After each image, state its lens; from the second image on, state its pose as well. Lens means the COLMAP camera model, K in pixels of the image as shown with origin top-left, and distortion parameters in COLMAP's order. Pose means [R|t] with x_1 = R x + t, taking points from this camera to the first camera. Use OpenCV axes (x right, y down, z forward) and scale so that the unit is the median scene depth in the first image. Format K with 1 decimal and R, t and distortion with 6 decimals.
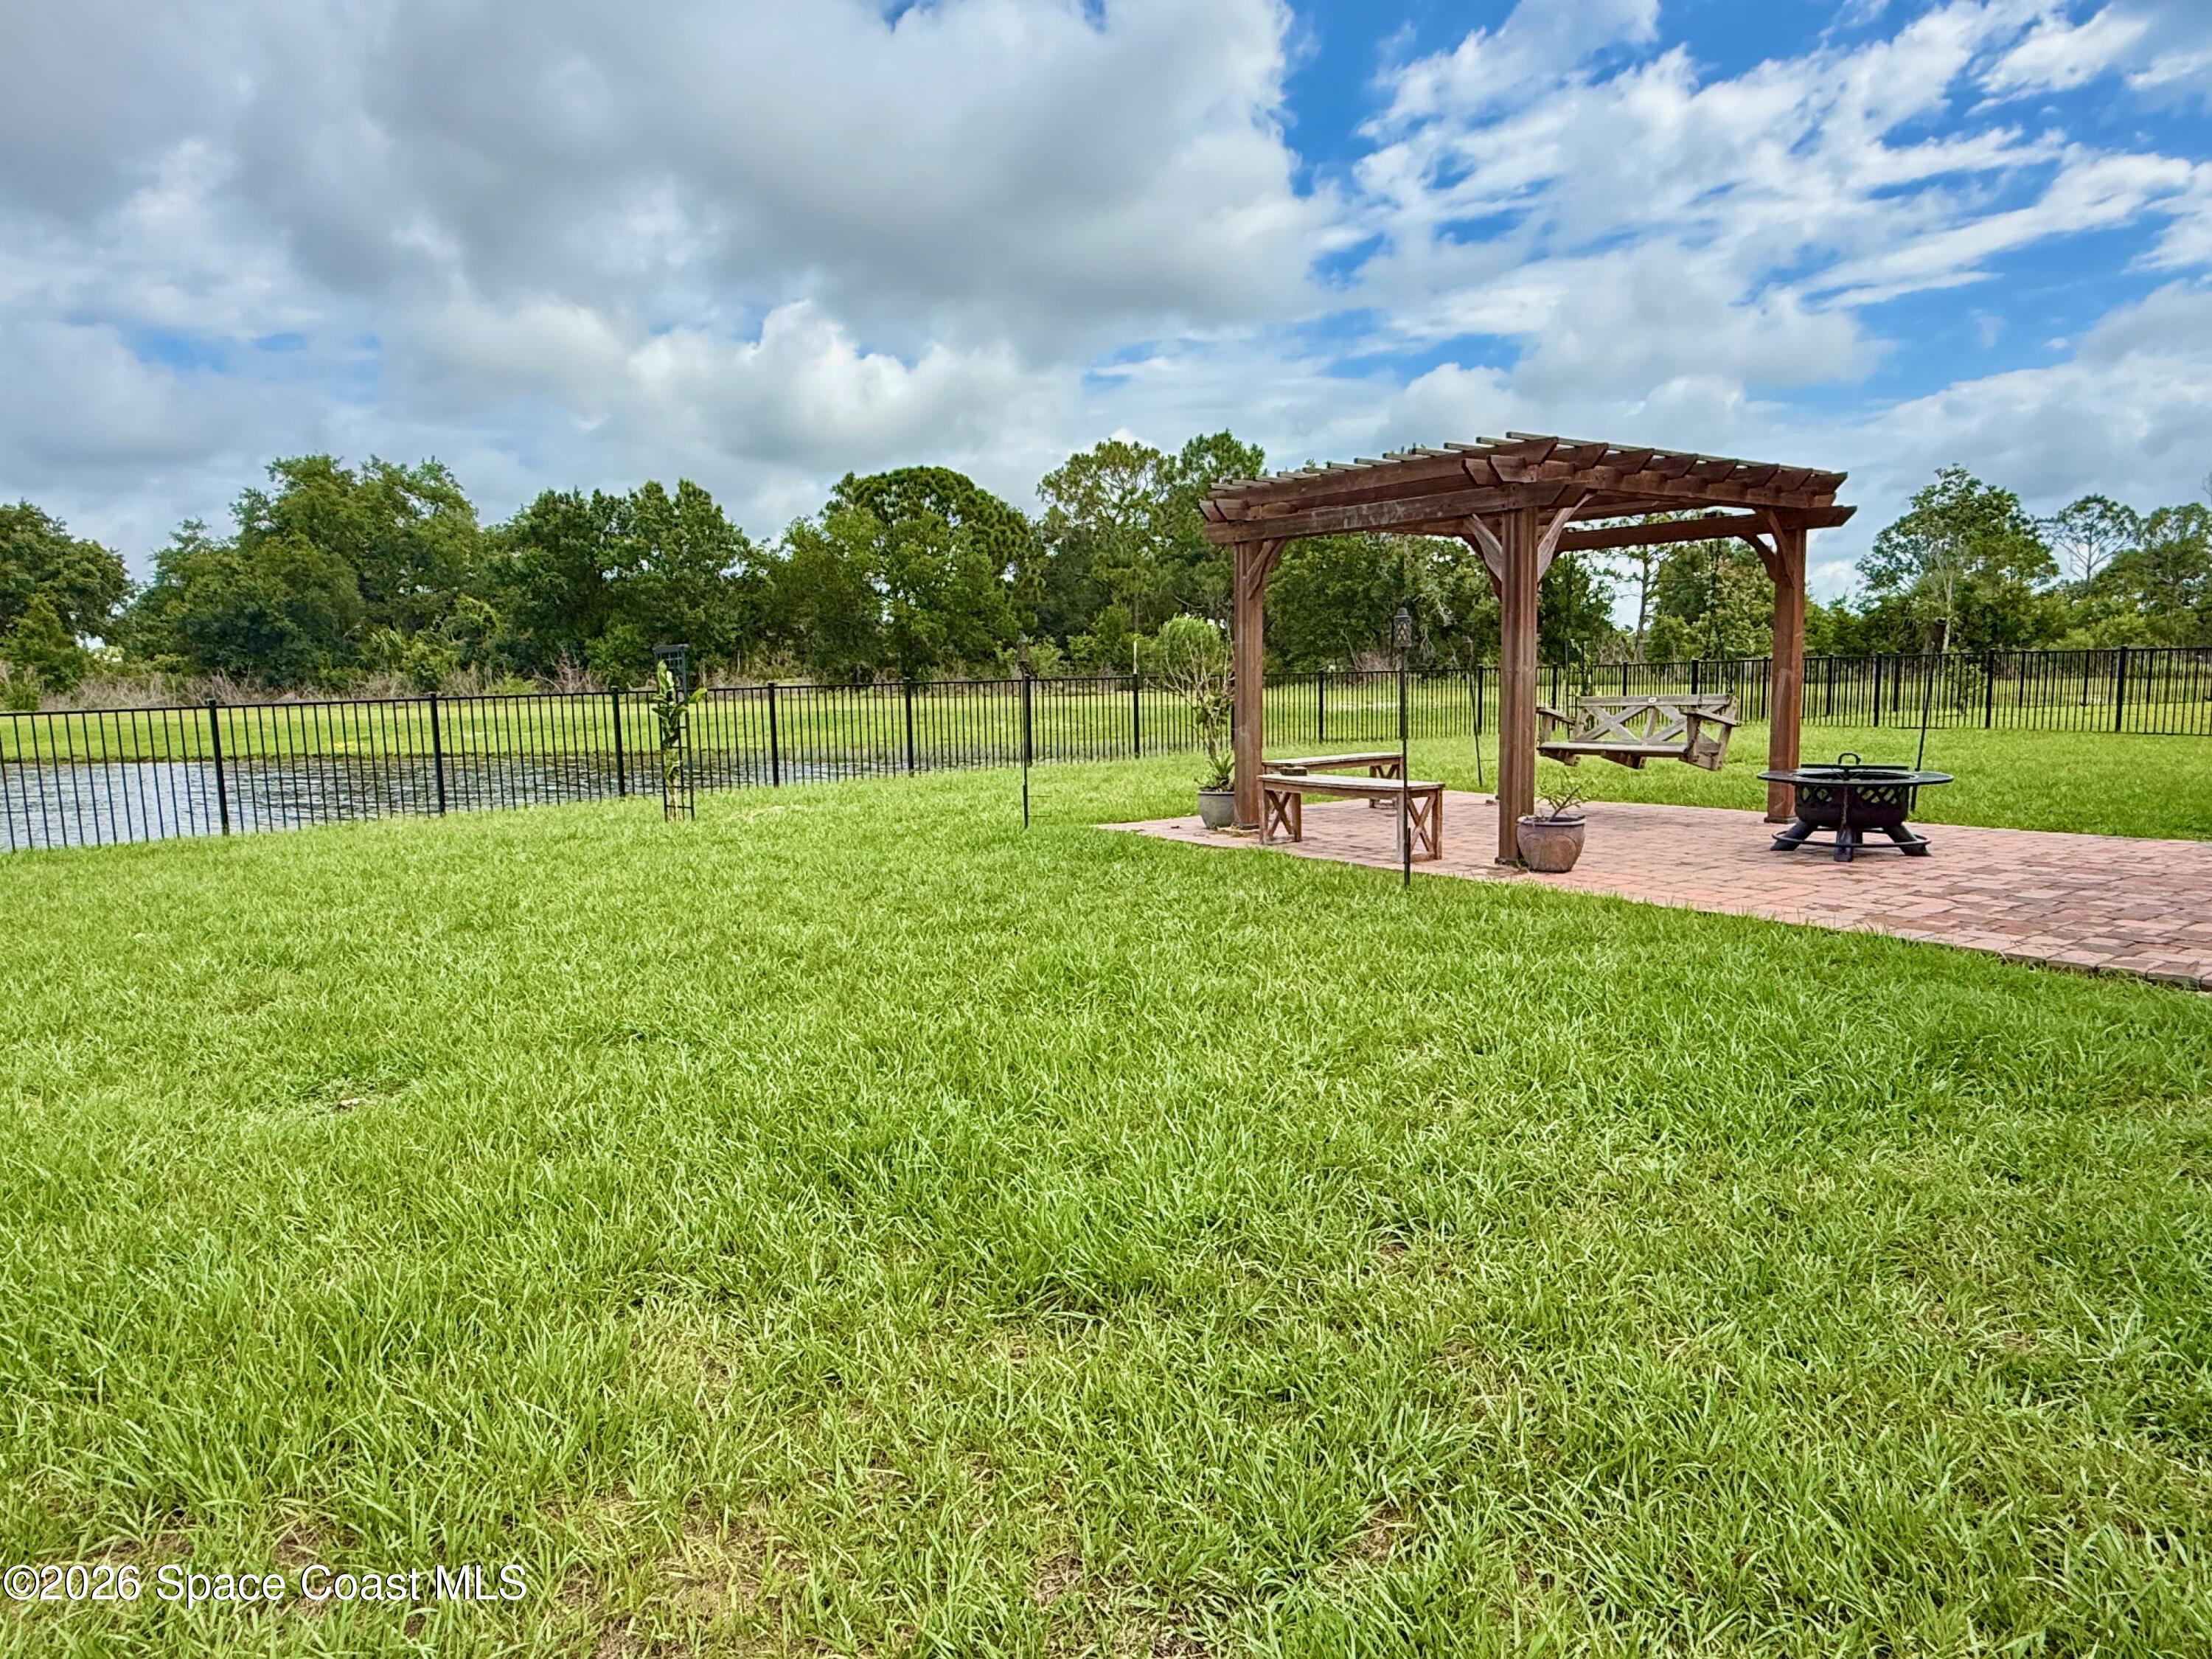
lens RADIAL K [[1386.3, 0, 1106.0], [0, 1386.3, 829.5], [0, 0, 1]] dist [0.004317, 0.004272]
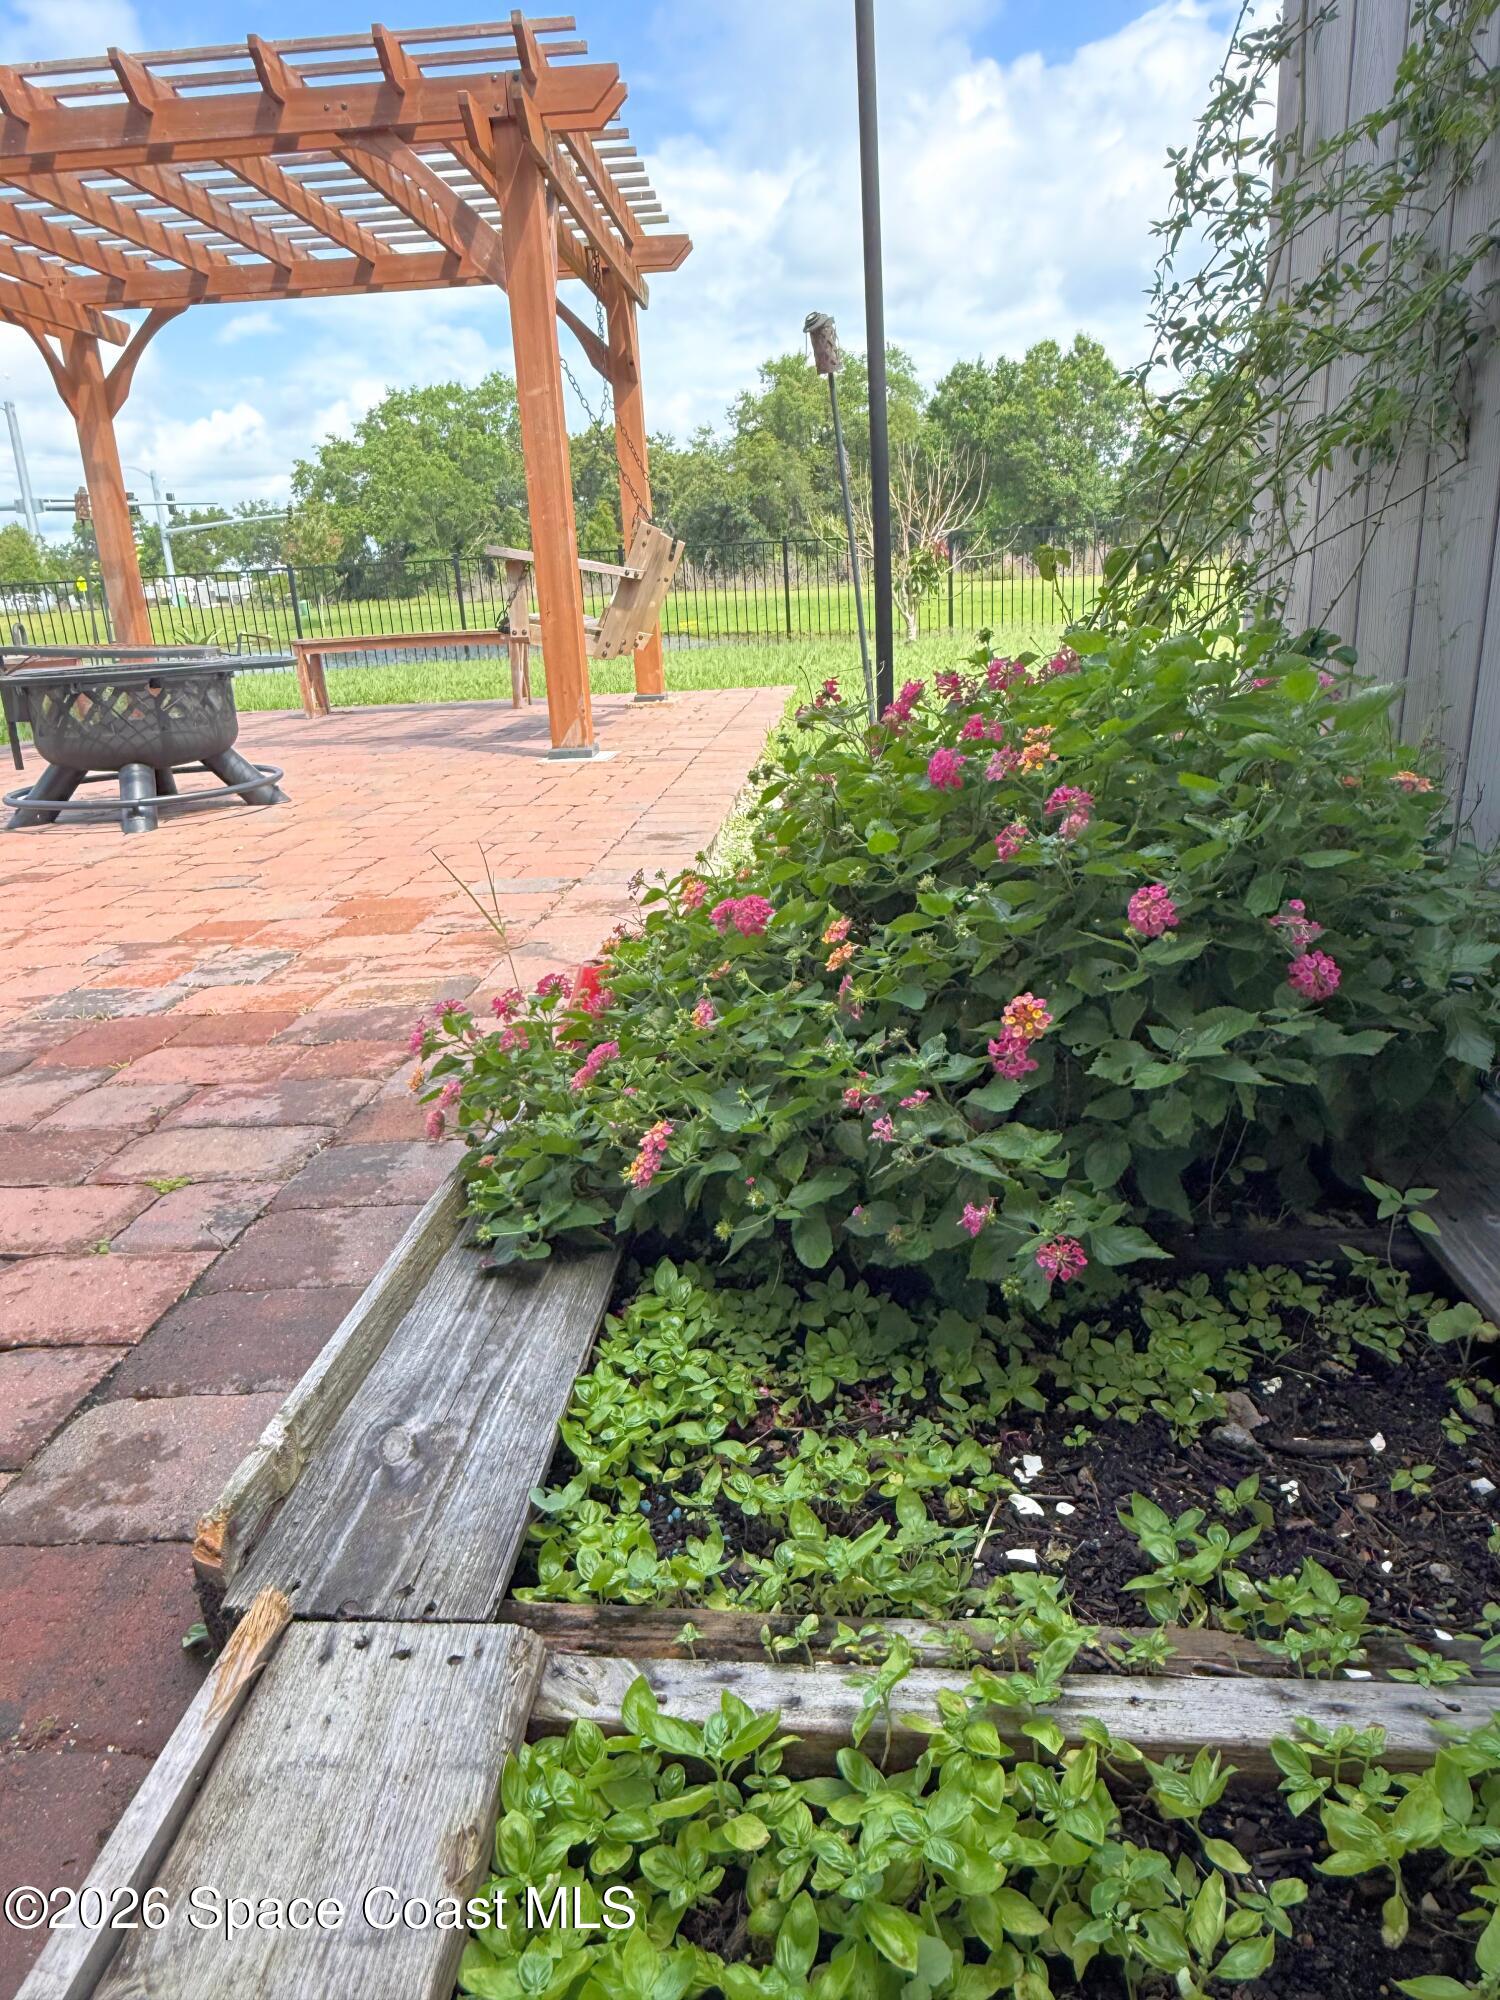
lens RADIAL K [[1321.4, 0, 750.0], [0, 1321.4, 1000.0], [0, 0, 1]] dist [-0.001316, 0.000090]
pose [[0.784545, 0.168910, -0.596622, 0.121616], [-0.037010, 0.973223, 0.226862, -0.005114], [0.618966, -0.155903, 0.769789, 0.085640]]
